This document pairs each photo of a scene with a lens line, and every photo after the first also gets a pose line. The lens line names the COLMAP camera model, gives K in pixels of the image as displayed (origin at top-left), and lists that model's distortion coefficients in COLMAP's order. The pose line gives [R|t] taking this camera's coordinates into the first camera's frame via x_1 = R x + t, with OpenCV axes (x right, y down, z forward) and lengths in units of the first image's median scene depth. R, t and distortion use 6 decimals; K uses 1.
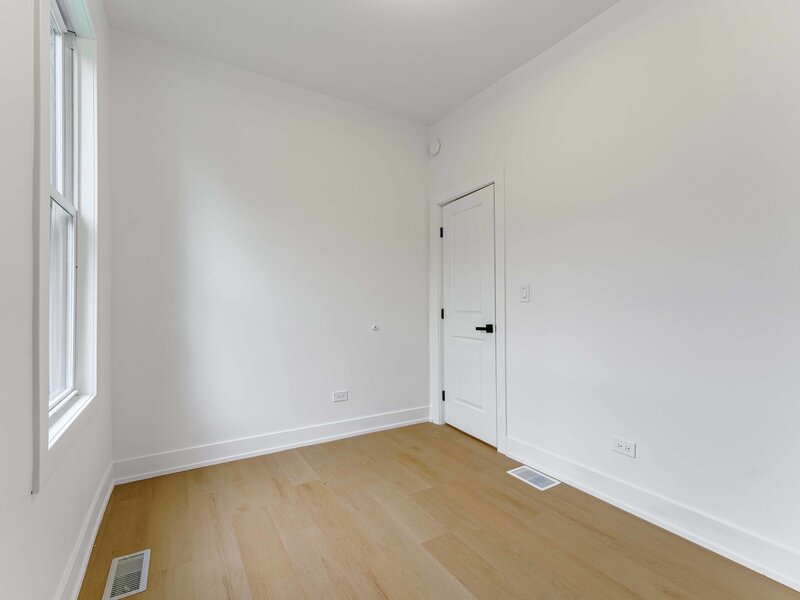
lens RADIAL K [[371.9, 0, 402.7], [0, 371.9, 302.8], [0, 0, 1]] dist [-0.001559, -0.000257]
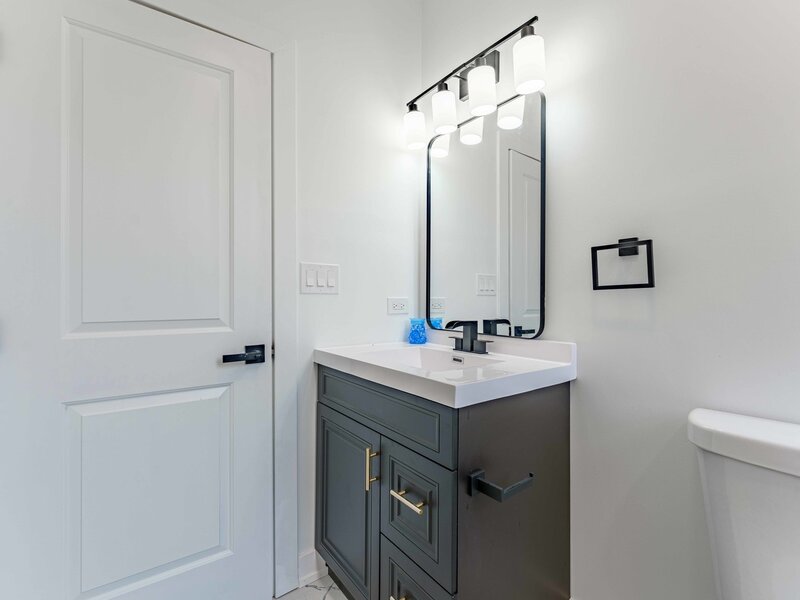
lens RADIAL K [[371.9, 0, 399.6], [0, 371.9, 303.1], [0, 0, 1]] dist [-0.001559, -0.000257]
pose [[-0.086652, 0.012603, 0.996159, -0.227063], [-0.003612, 0.999909, -0.012965, 0.012499], [-0.996232, -0.004722, -0.086598, 0.852328]]
